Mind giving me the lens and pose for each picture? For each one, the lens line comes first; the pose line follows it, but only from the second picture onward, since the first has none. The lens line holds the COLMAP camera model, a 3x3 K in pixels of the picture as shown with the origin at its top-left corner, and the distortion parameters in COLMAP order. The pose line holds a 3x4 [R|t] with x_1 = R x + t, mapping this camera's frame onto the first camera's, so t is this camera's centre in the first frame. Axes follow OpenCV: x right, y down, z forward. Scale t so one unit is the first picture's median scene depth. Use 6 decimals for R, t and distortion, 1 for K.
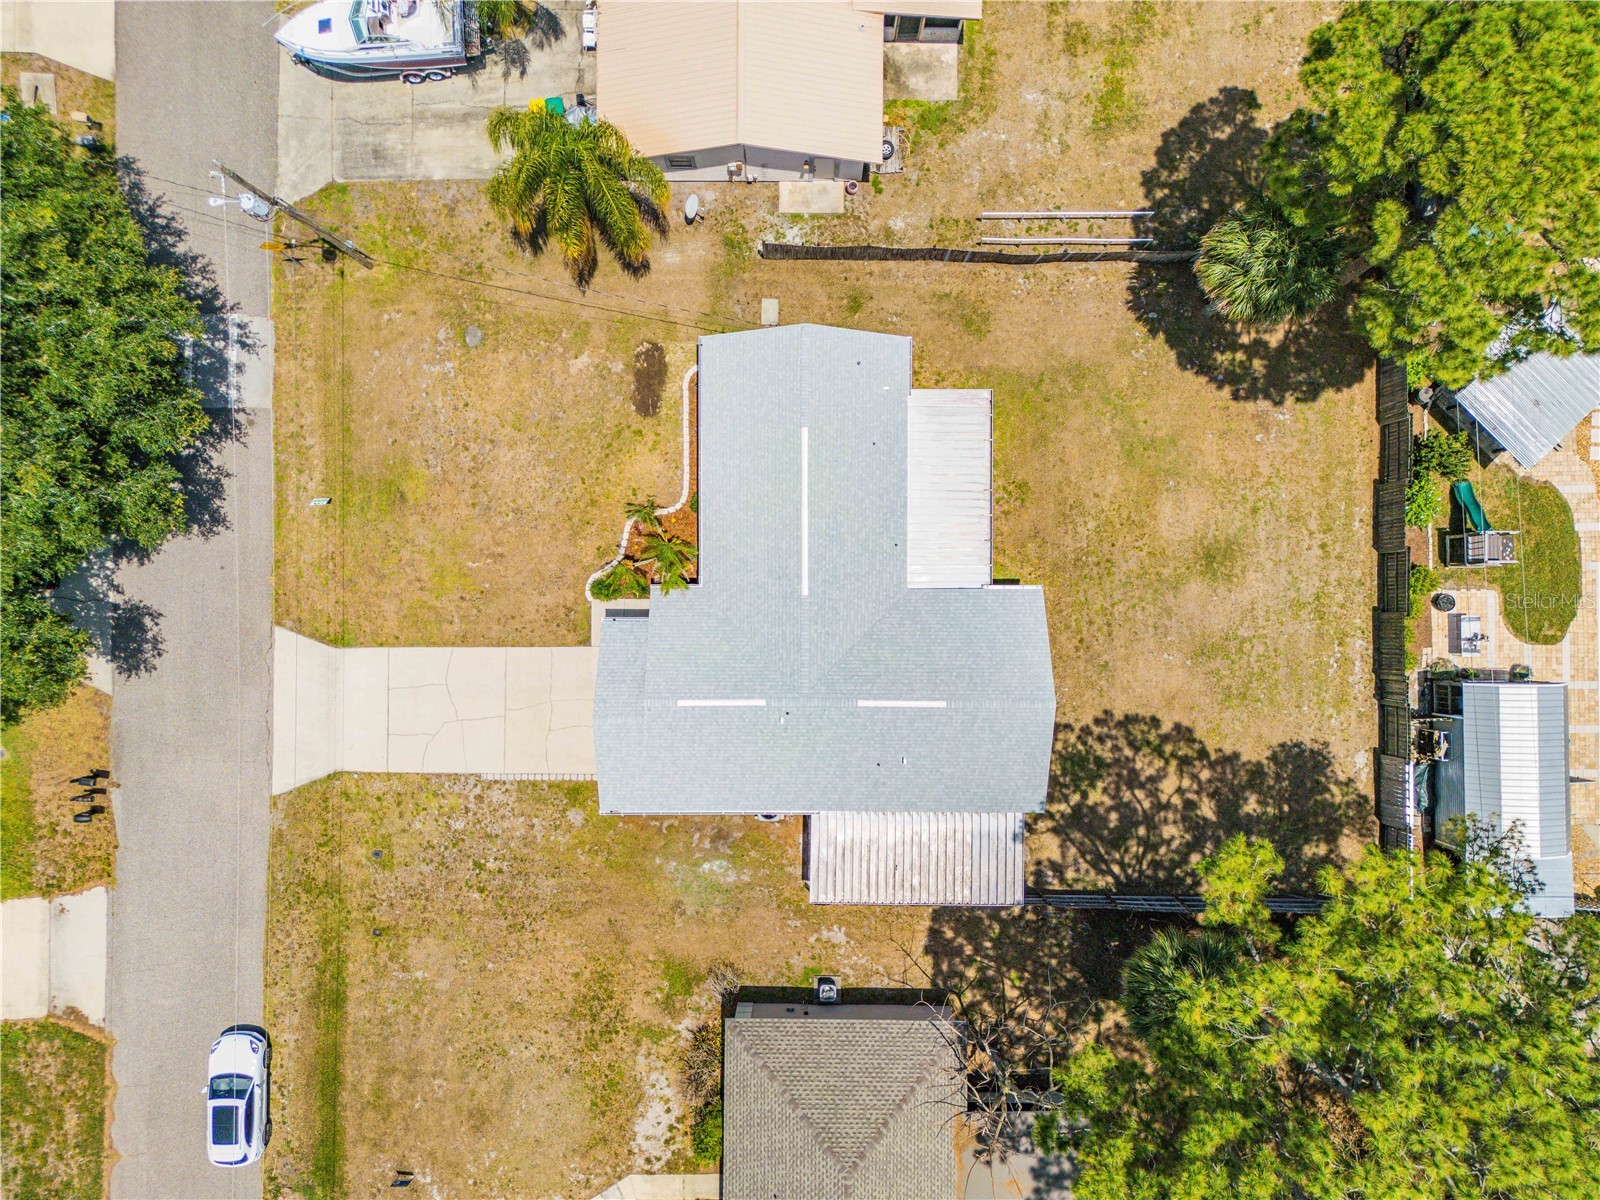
lens RADIAL K [[1117.1, 0, 800.0], [0, 1117.1, 600.0], [0, 0, 1]] dist [0.078899, -0.075602]
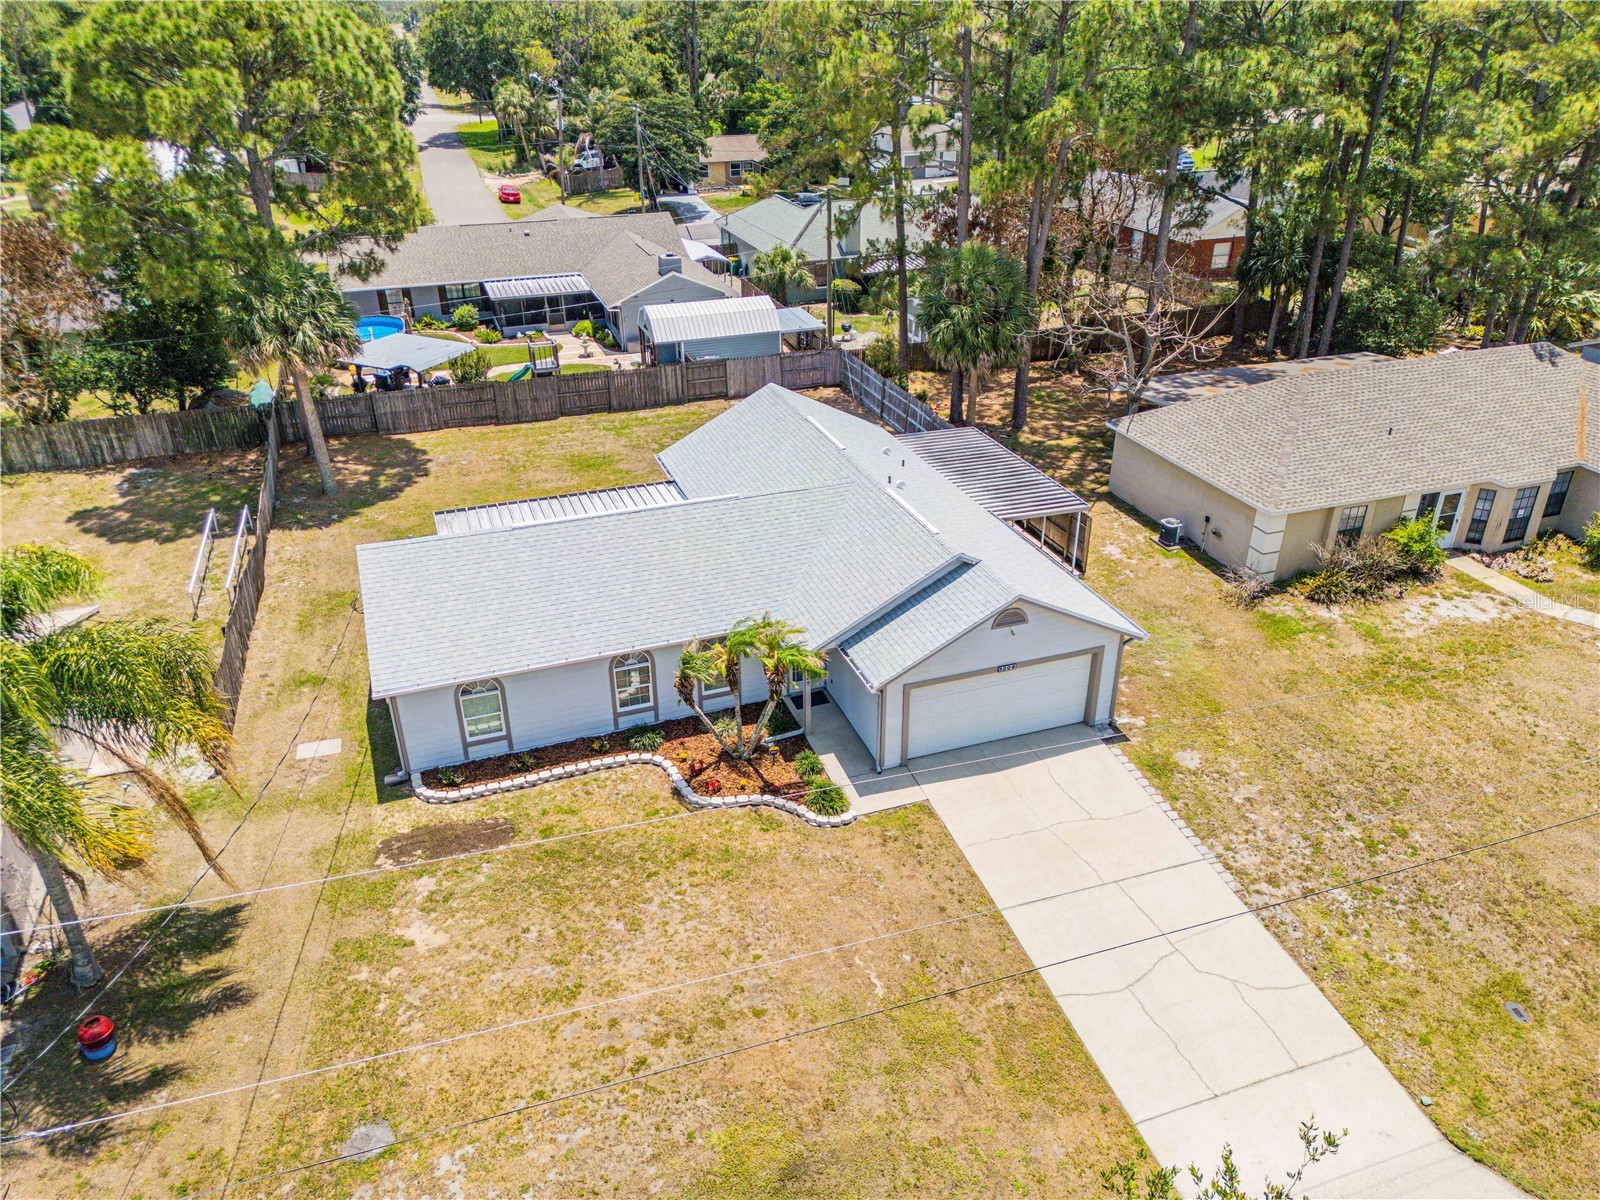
lens RADIAL K [[1117.1, 0, 800.0], [0, 1117.1, 600.0], [0, 0, 1]] dist [0.078899, -0.075602]
pose [[-0.333021, -0.437406, 0.835328, -0.607188], [0.942886, -0.146994, 0.298931, -0.181340], [-0.007966, 0.887169, 0.461376, 0.634958]]
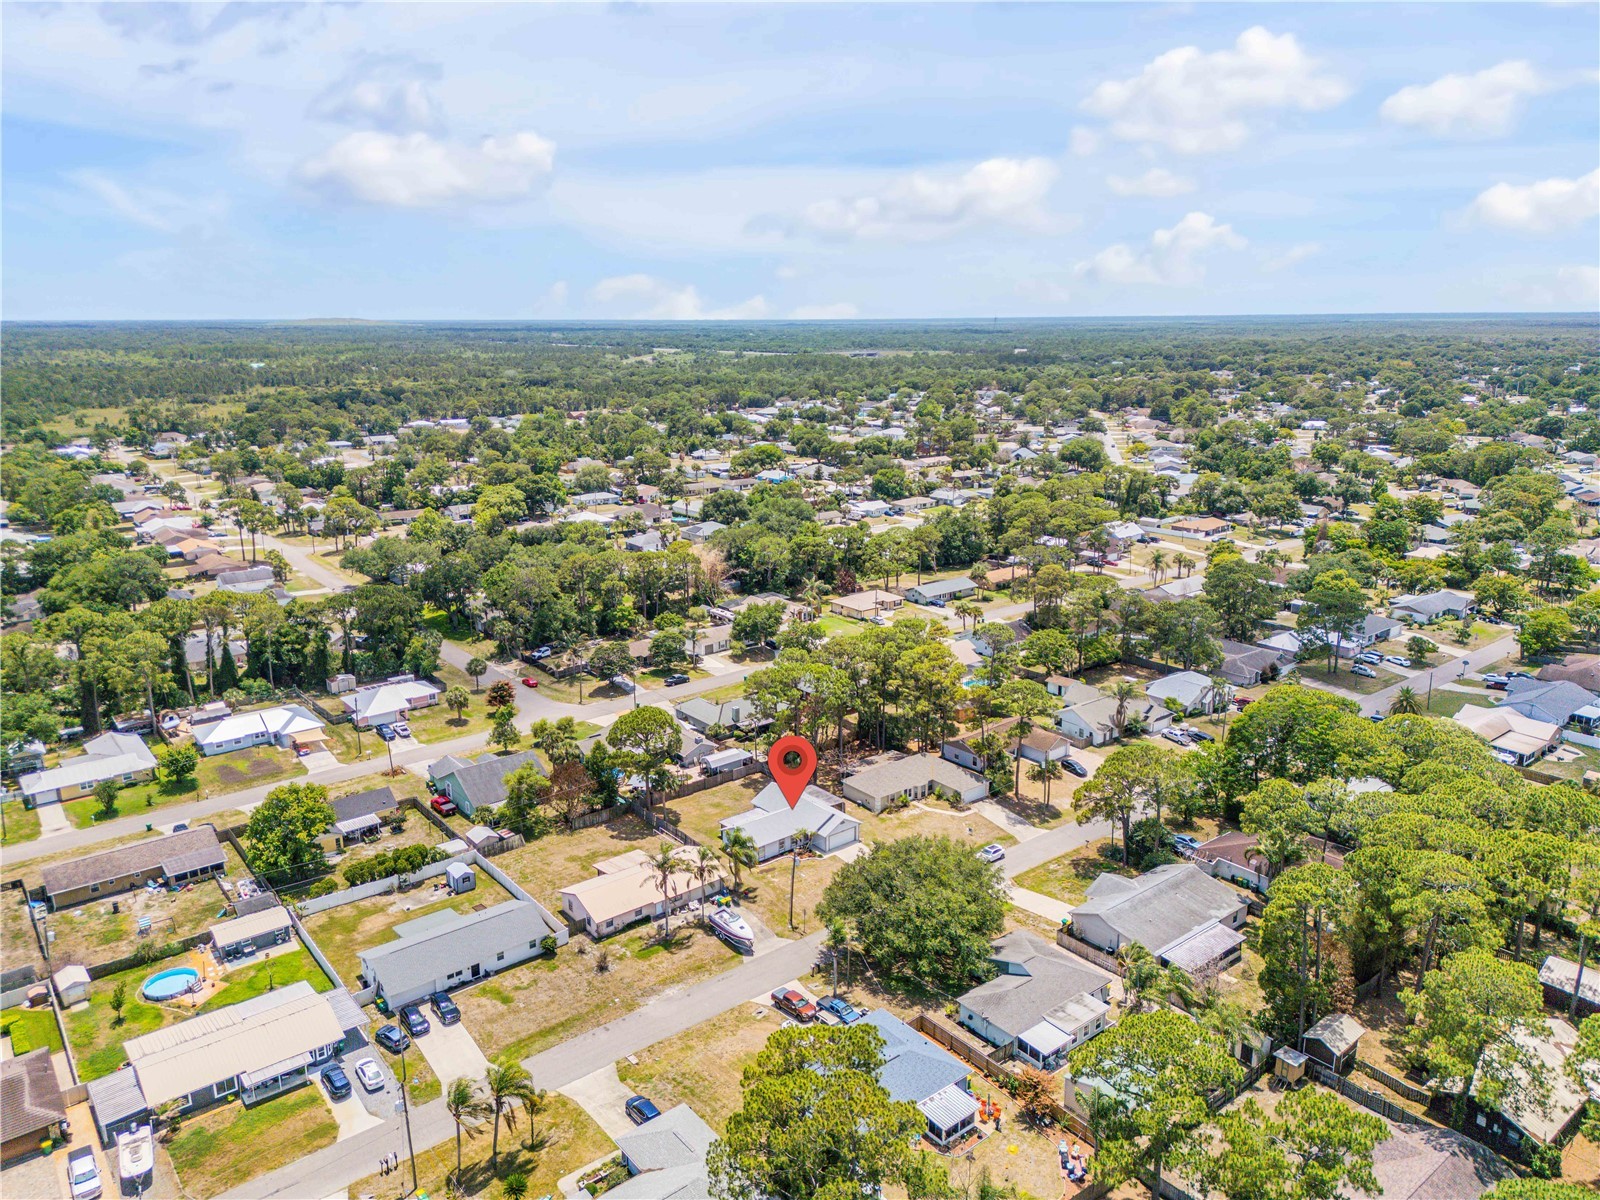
lens RADIAL K [[1117.1, 0, 800.0], [0, 1117.1, 600.0], [0, 0, 1]] dist [0.078899, -0.075602]
pose [[-0.632913, -0.189902, 0.750572, -2.700429], [0.774106, -0.138400, 0.617742, -2.193359], [-0.013431, 0.971999, 0.234599, -0.663862]]
